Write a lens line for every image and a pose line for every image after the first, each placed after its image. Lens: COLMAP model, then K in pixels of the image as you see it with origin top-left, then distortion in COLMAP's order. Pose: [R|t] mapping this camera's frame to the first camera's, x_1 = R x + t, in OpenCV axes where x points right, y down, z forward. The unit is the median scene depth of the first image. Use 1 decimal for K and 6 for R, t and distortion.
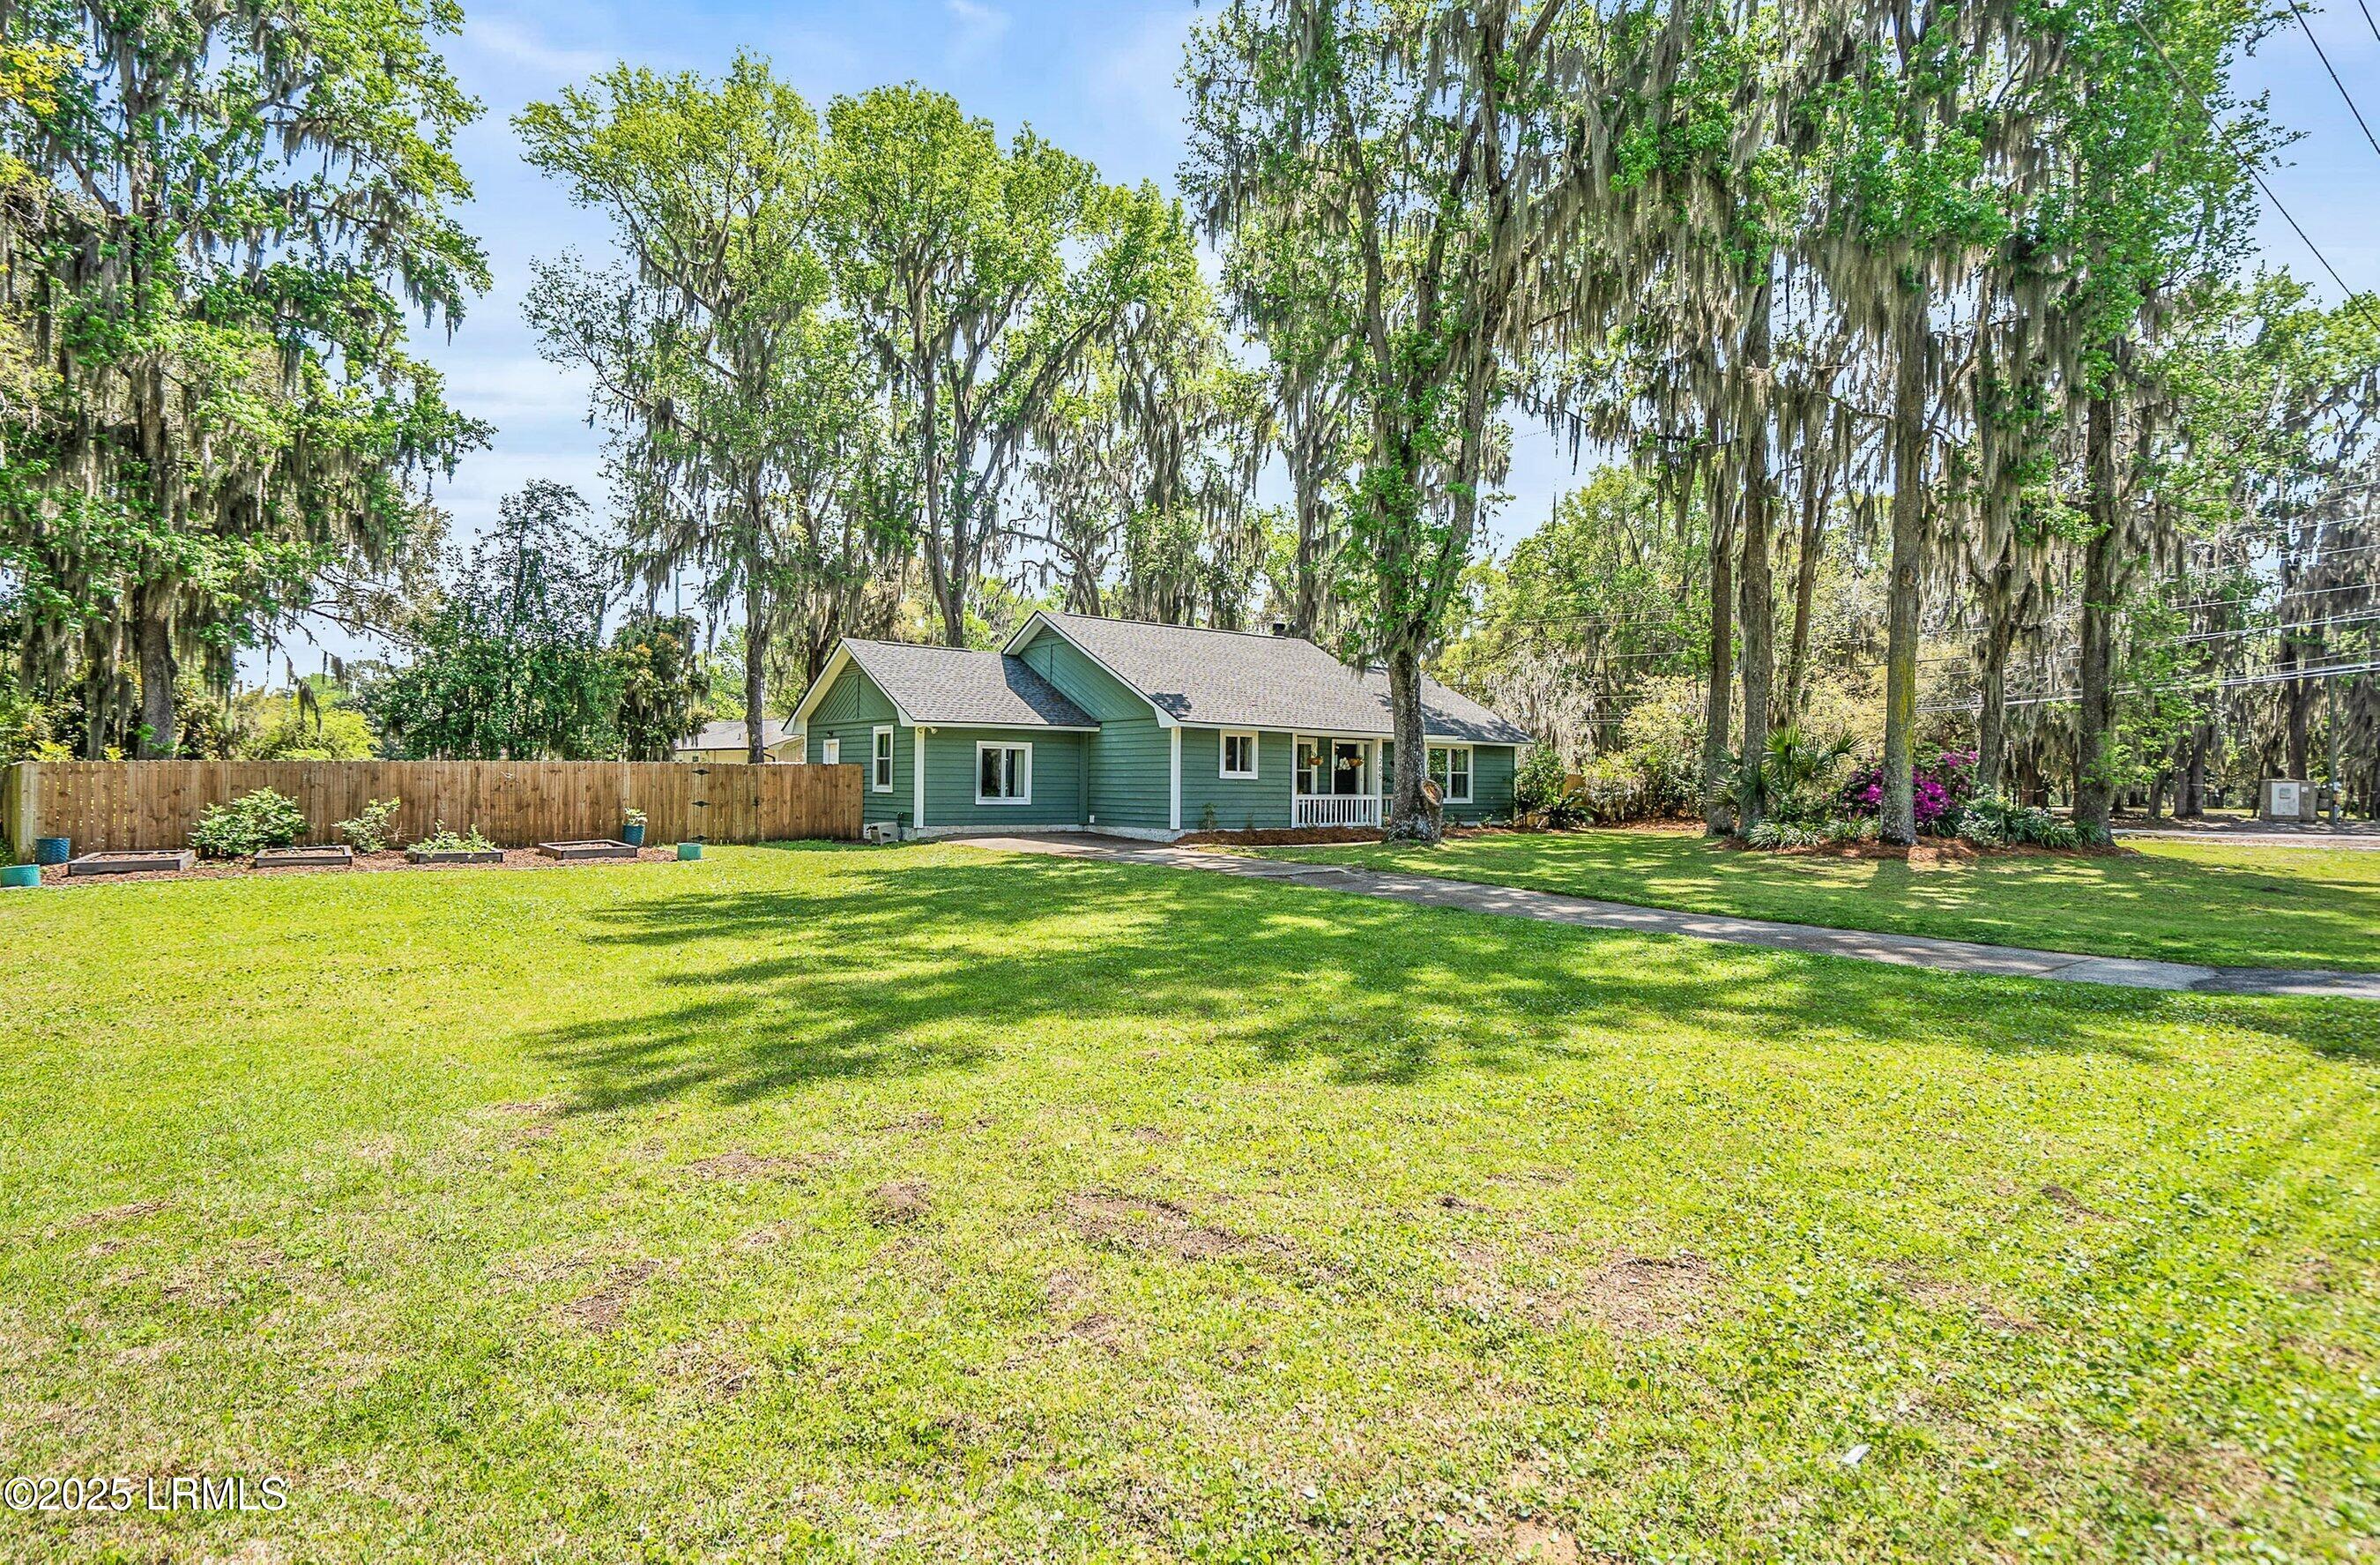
lens RADIAL K [[1251.6, 0, 1201.0], [0, 1251.6, 779.8], [0, 0, 1]] dist [-0.033430, 0.019096]
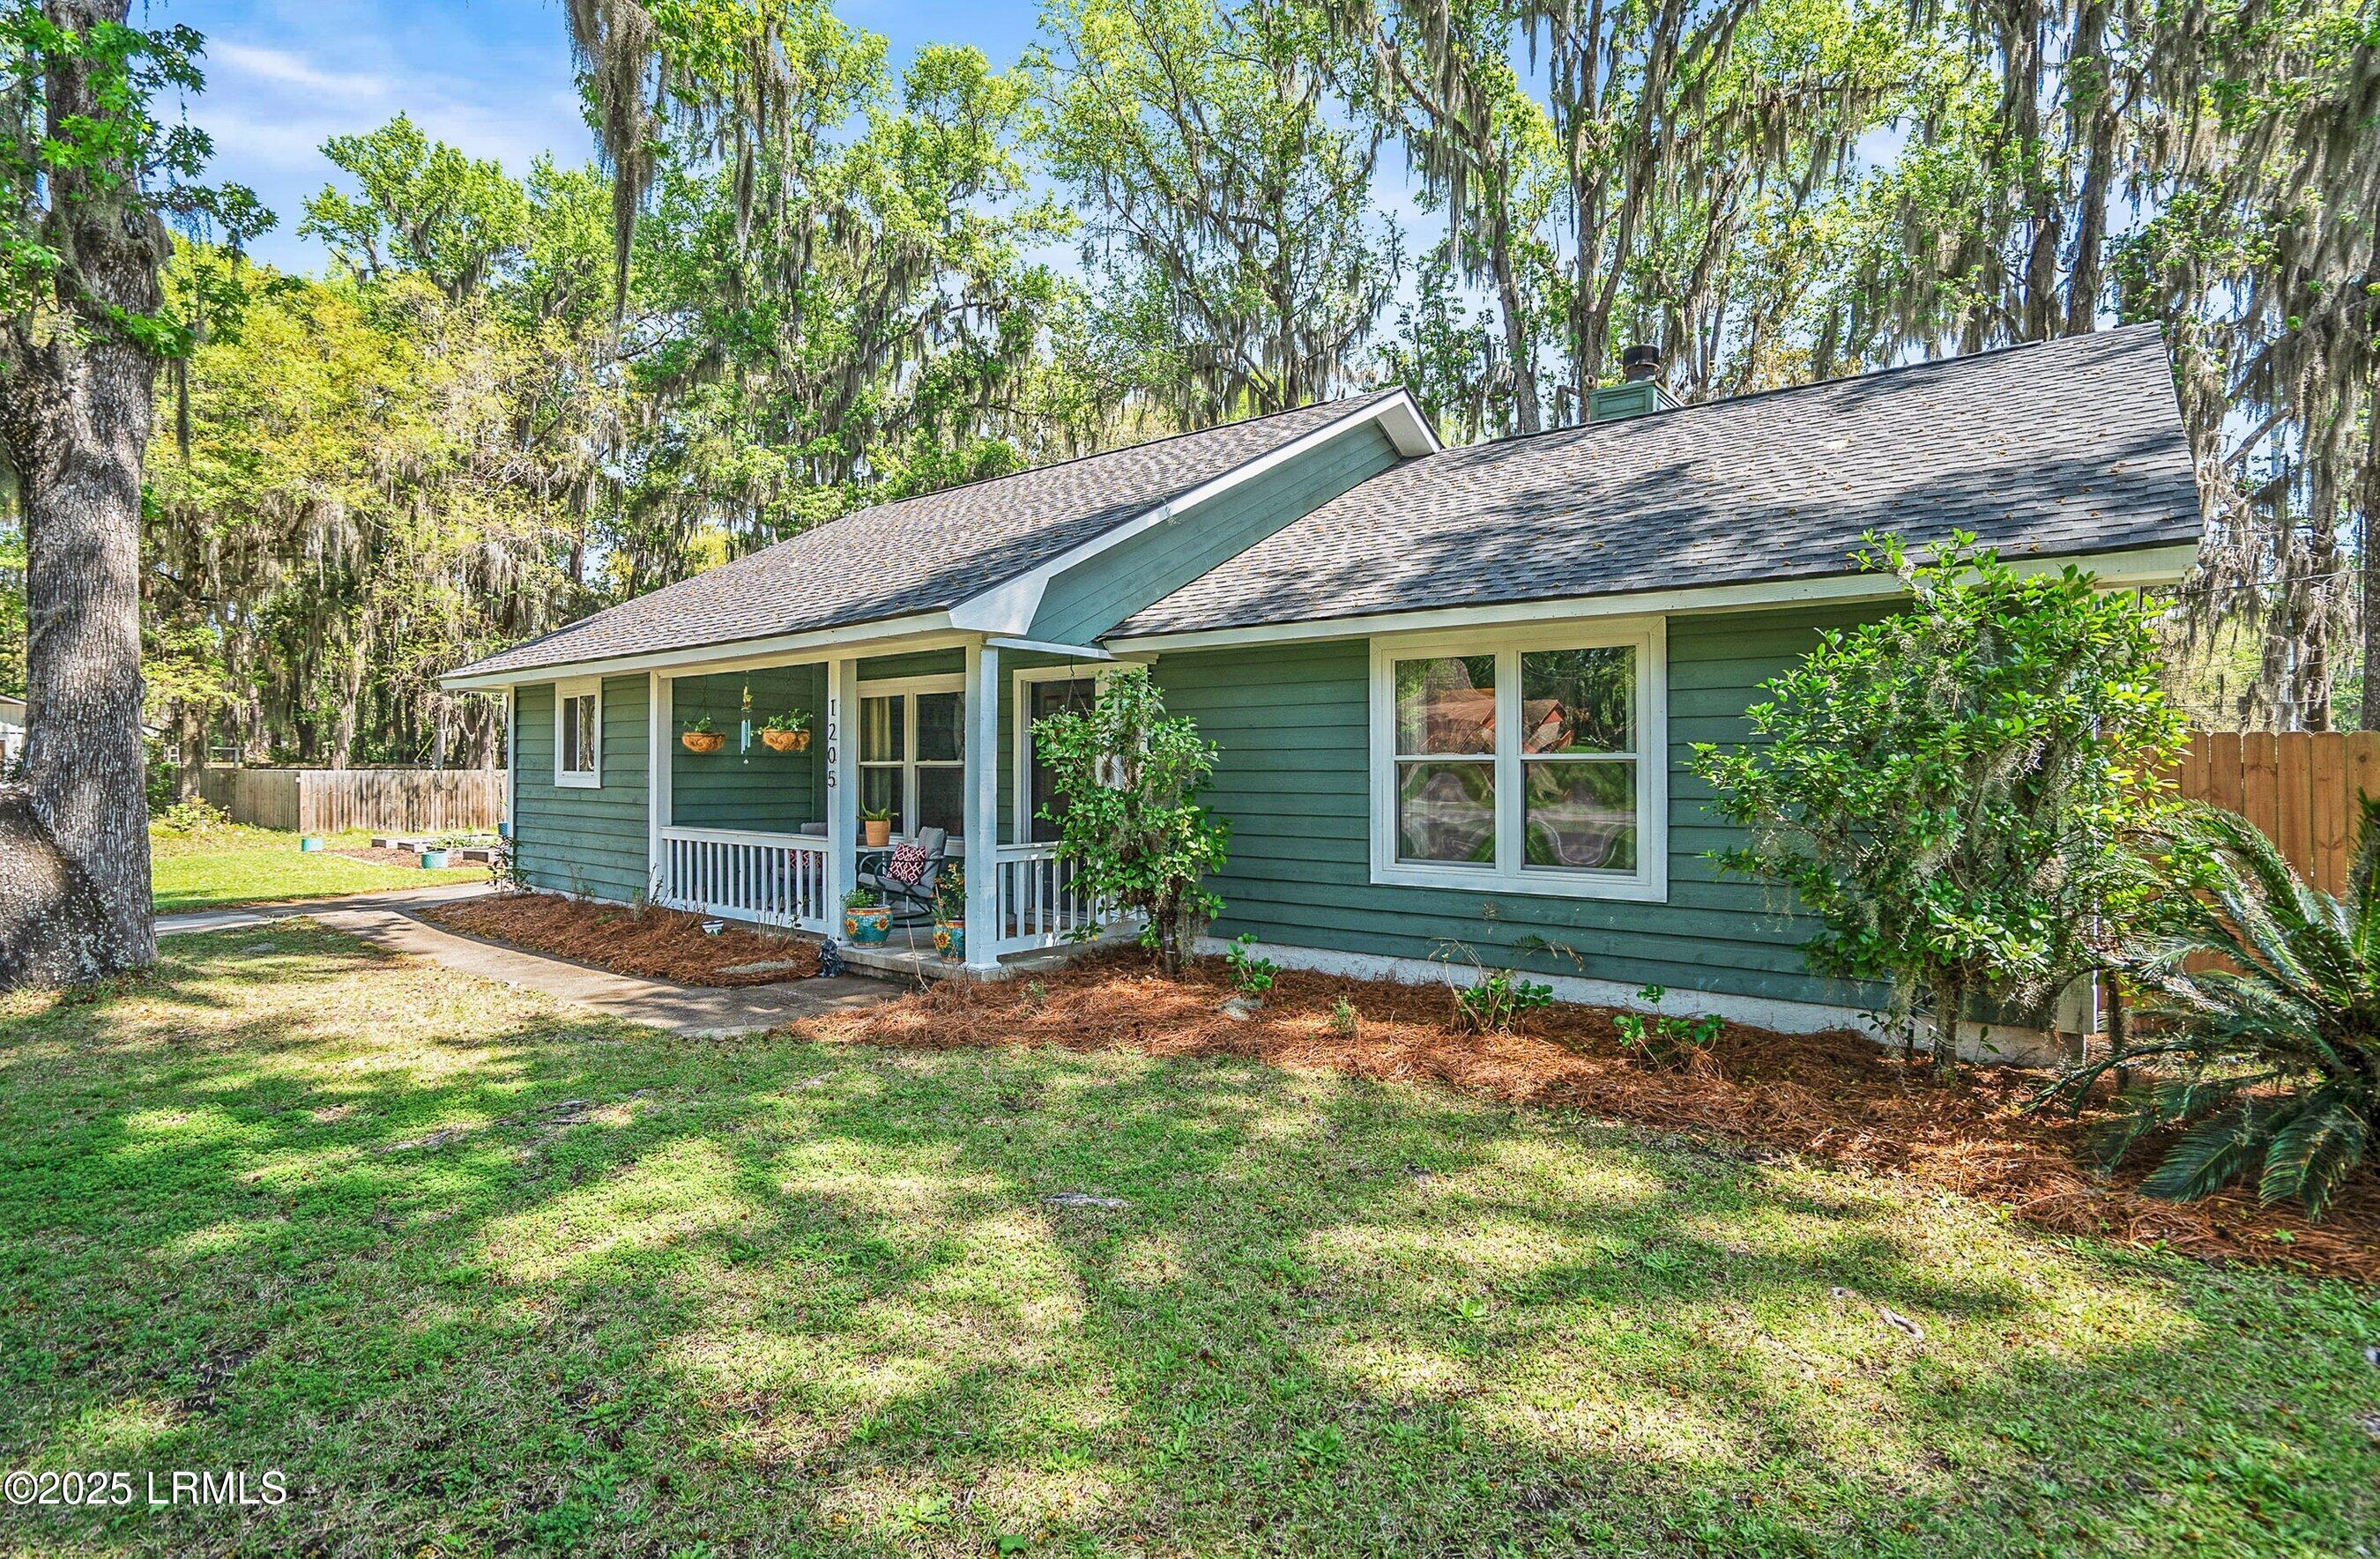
lens RADIAL K [[1156.3, 0, 1192.7], [0, 1156.3, 765.5], [0, 0, 1]] dist [-0.055667, 0.025346]
pose [[0.222366, -0.012236, -0.974886, 0.471235], [0.004989, 0.999922, -0.011412, -0.002487], [0.974950, -0.002326, 0.222410, 1.079764]]
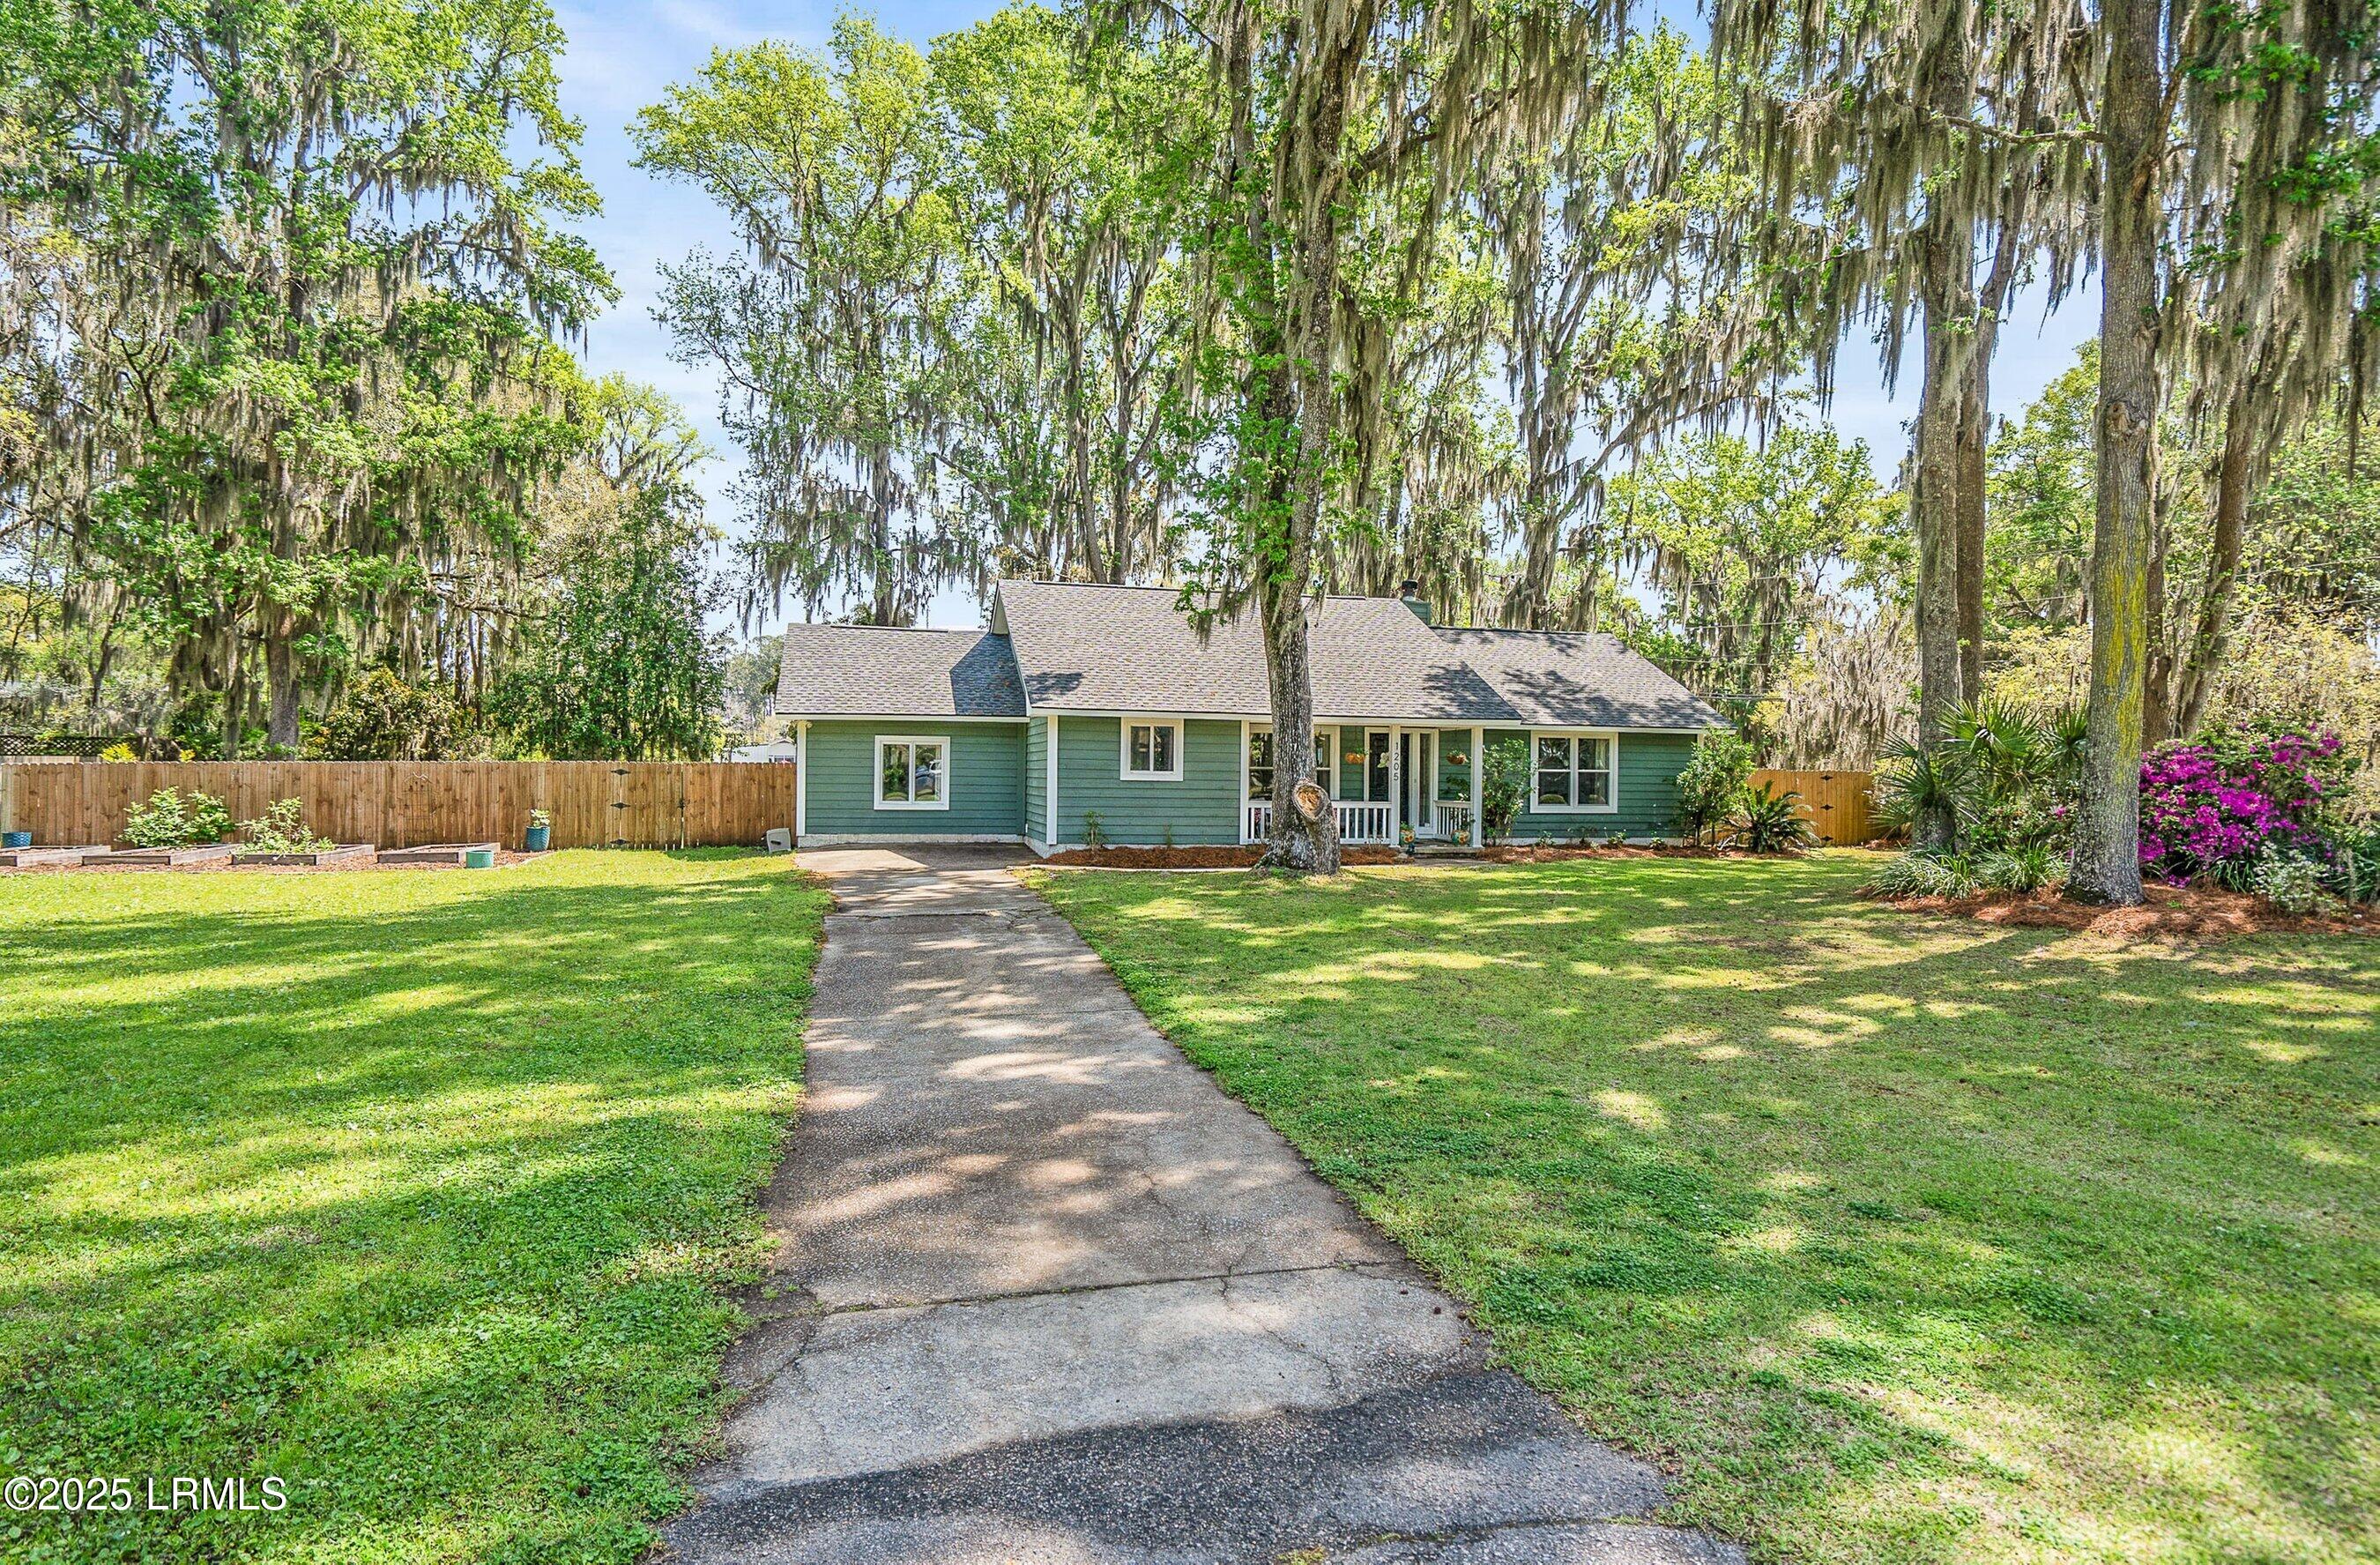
lens RADIAL K [[1311.6, 0, 1190.0], [0, 1311.6, 782.5], [0, 0, 1]] dist [-0.023427, 0.017740]
pose [[0.911393, 0.003731, -0.411521, 0.371678], [-0.000446, 0.999967, 0.008078, -0.005882], [0.411538, -0.007179, 0.911364, 0.255352]]
